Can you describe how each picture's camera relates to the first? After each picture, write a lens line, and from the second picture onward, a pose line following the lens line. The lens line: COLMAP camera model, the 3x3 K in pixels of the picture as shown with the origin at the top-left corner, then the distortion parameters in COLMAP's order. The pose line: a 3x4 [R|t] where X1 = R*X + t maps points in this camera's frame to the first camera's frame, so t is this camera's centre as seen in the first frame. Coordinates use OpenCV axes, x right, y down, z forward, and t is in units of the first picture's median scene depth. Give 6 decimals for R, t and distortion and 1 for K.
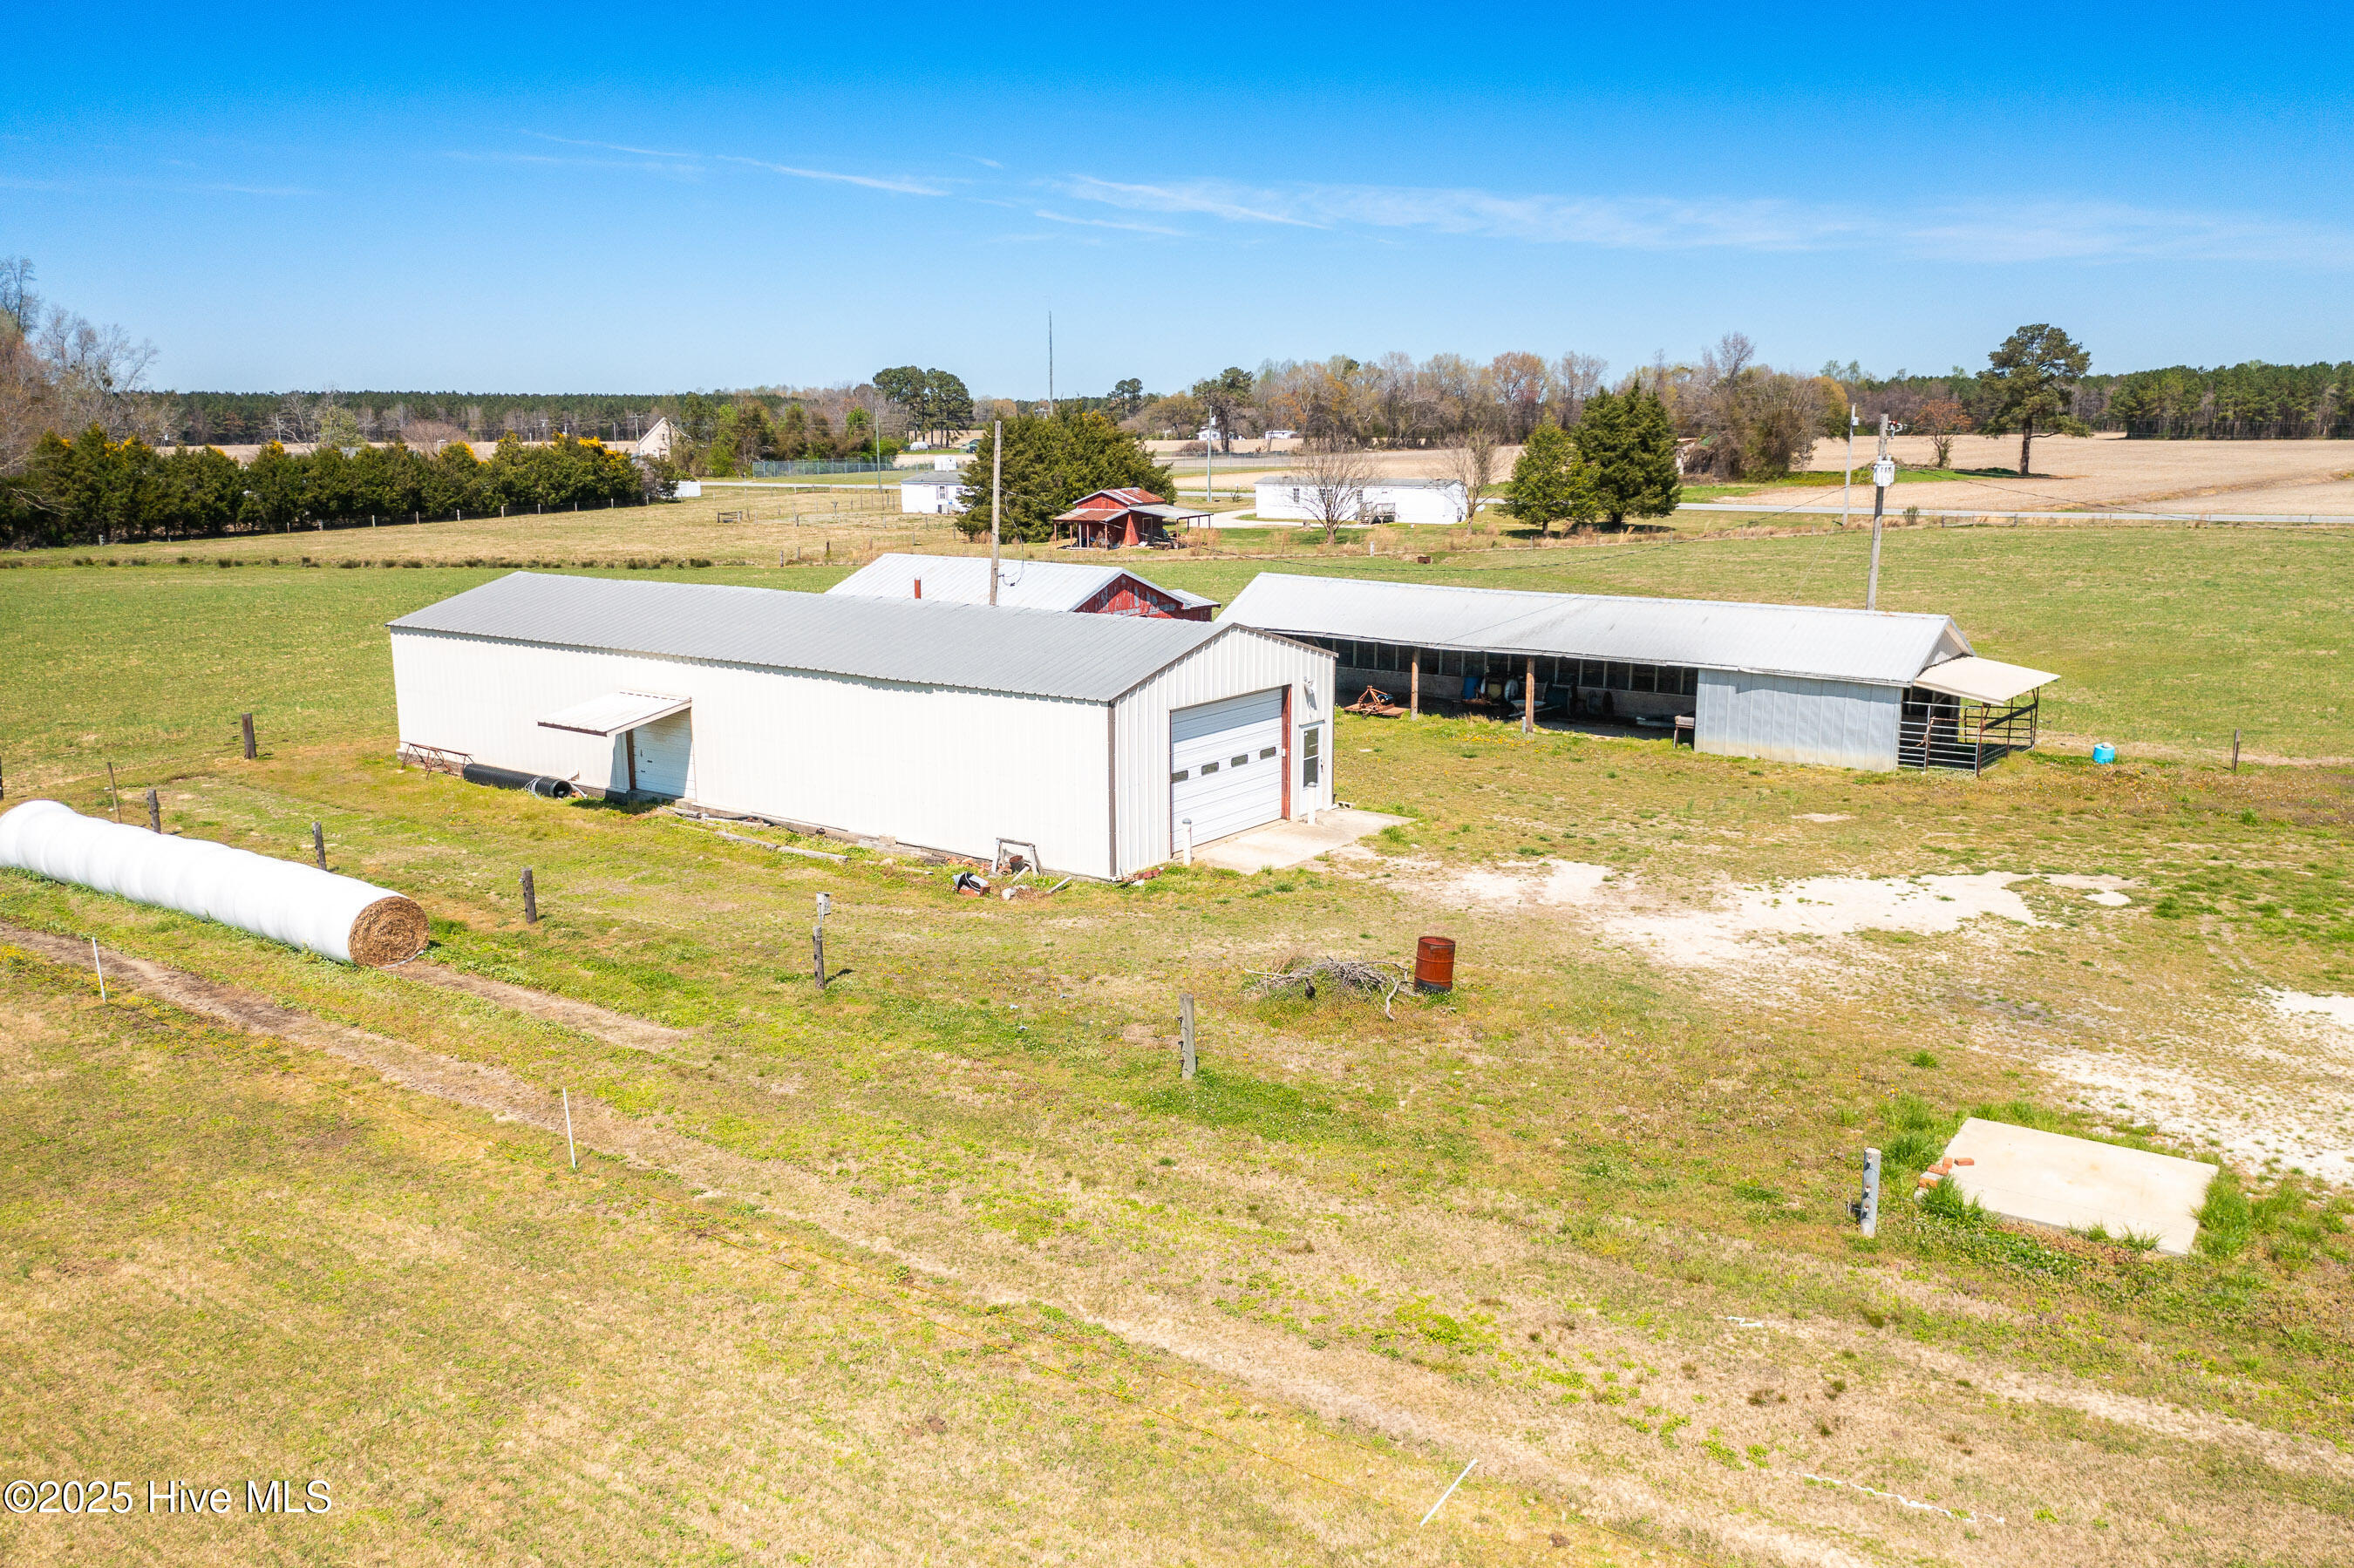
lens RADIAL K [[1829.2, 0, 1177.0], [0, 1829.2, 784.0], [0, 0, 1]] dist [0.000040, 0.009643]
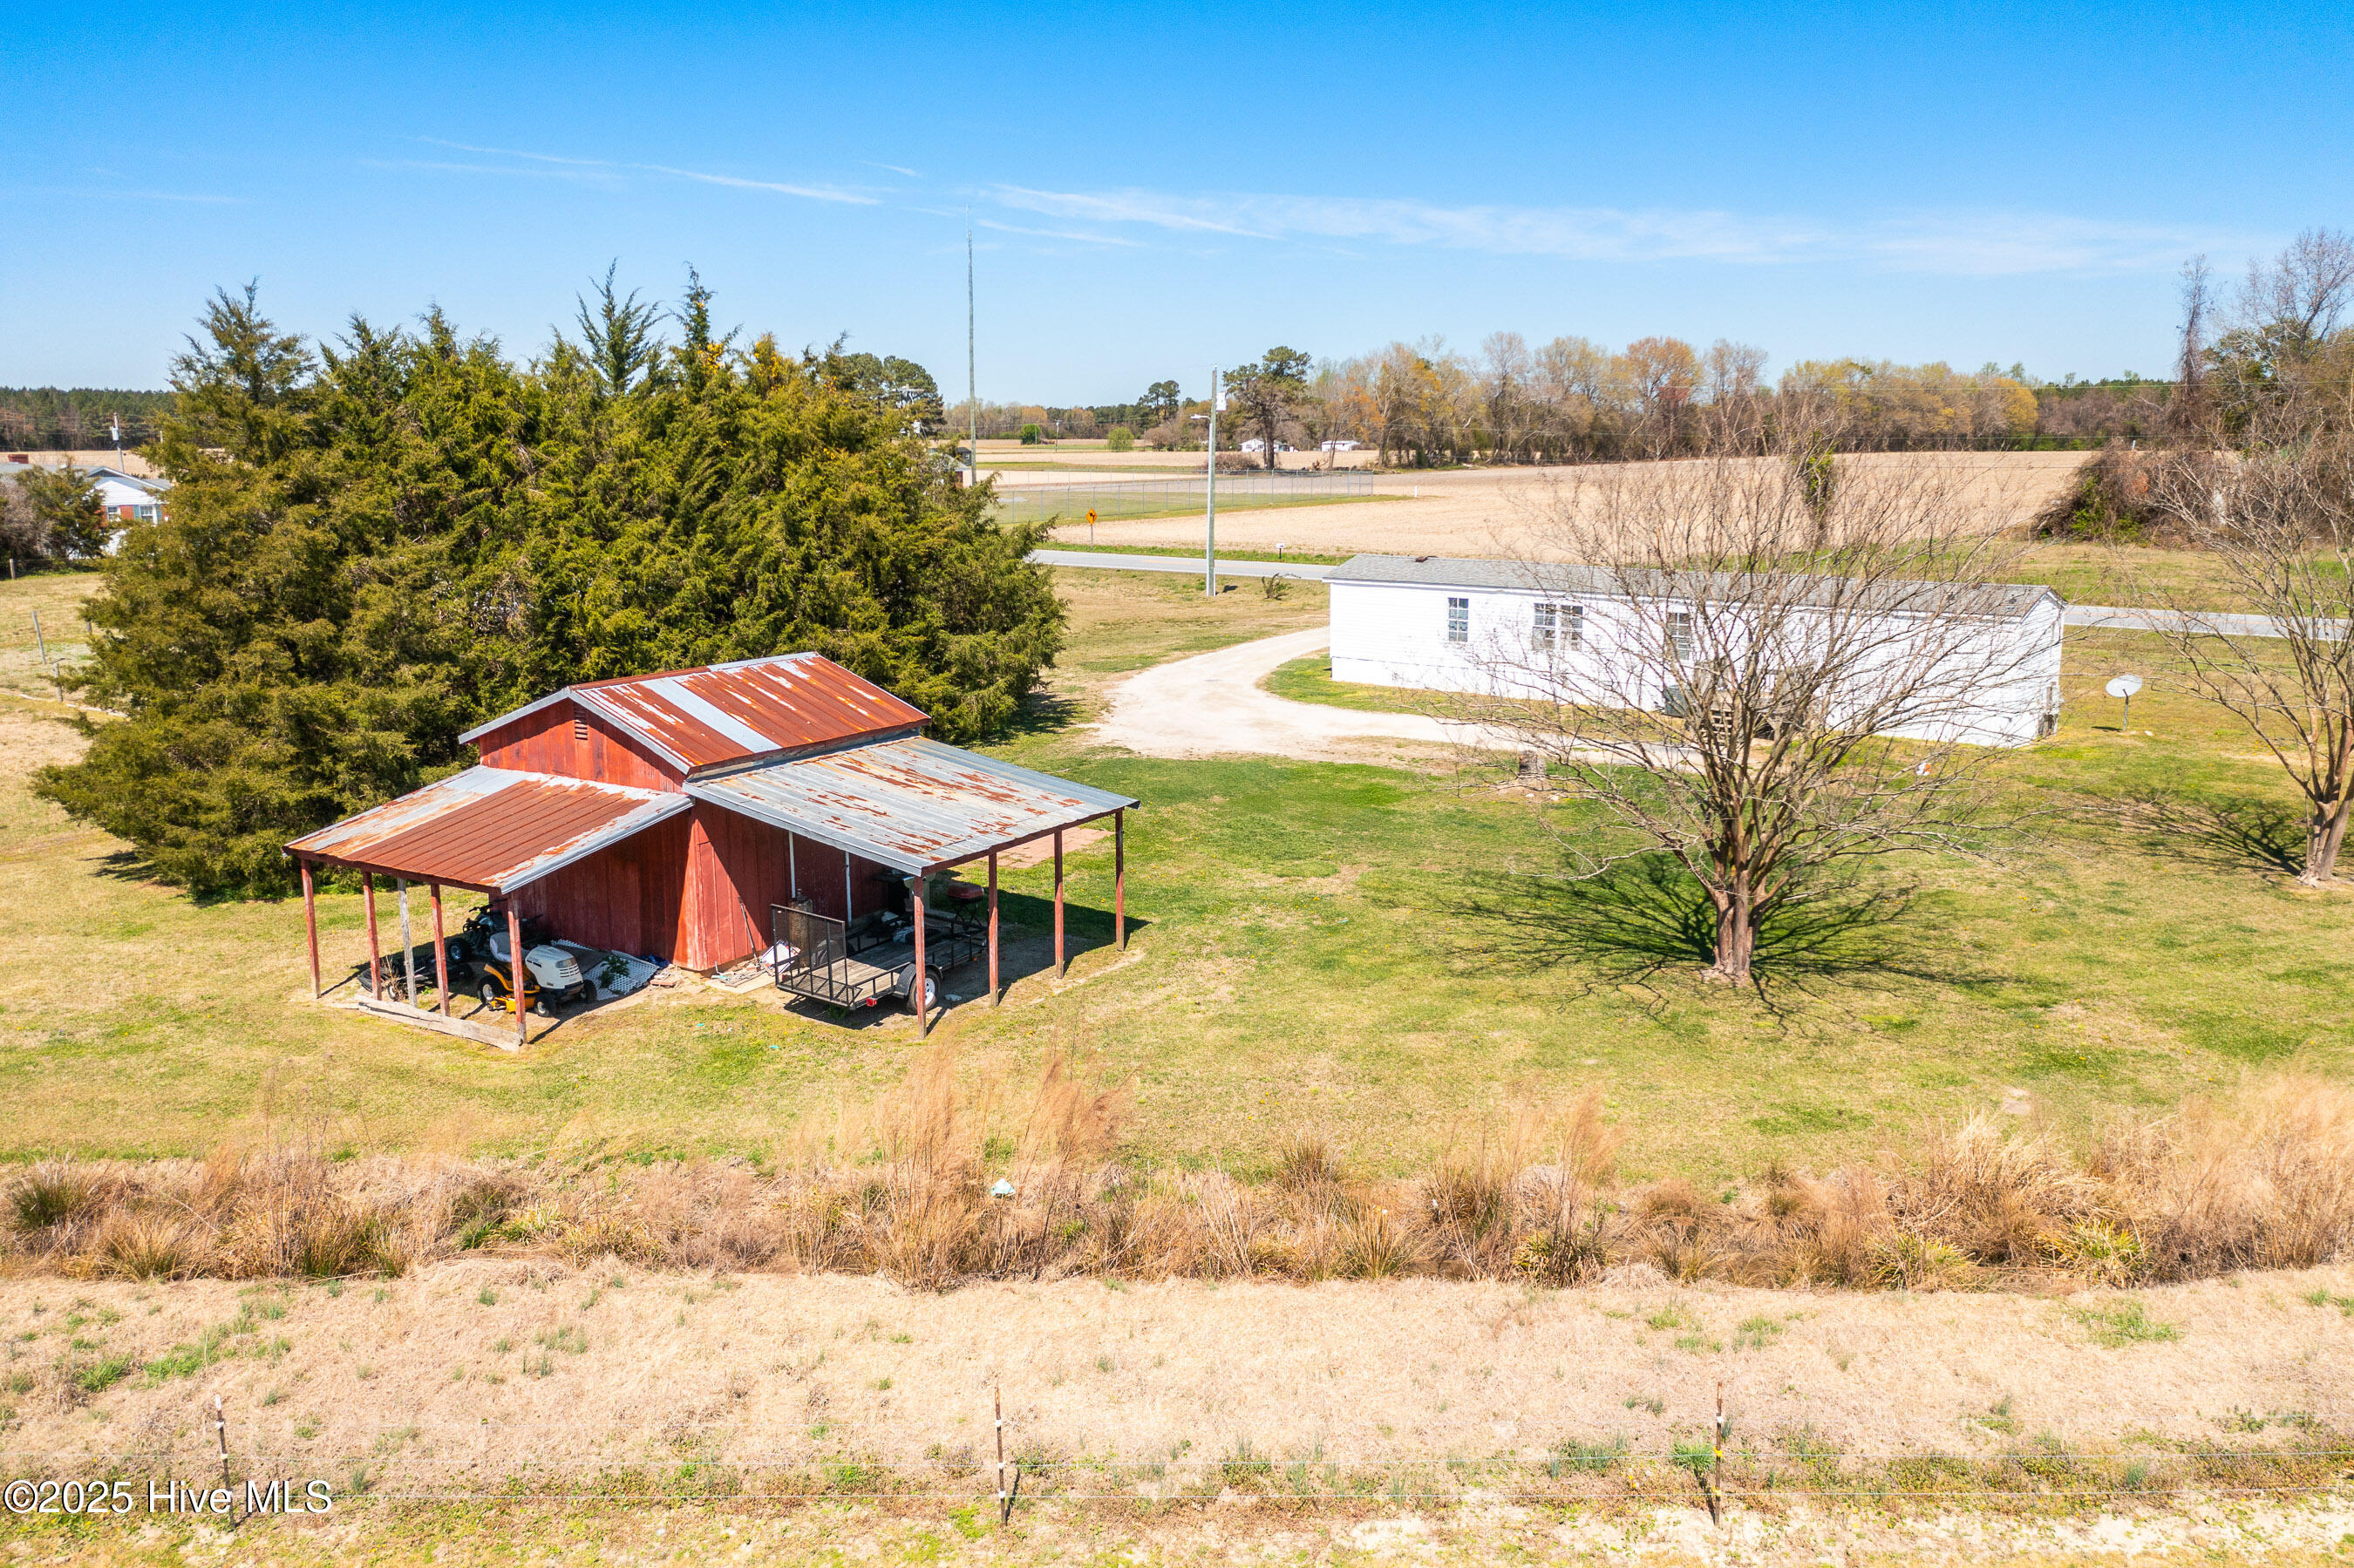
lens RADIAL K [[1829.2, 0, 1177.0], [0, 1829.2, 784.0], [0, 0, 1]] dist [0.000040, 0.009643]
pose [[0.999591, 0.010894, -0.026435, 0.009794], [-0.011065, 0.999919, -0.006319, -0.049732], [0.026364, 0.006609, 0.999631, 0.266903]]
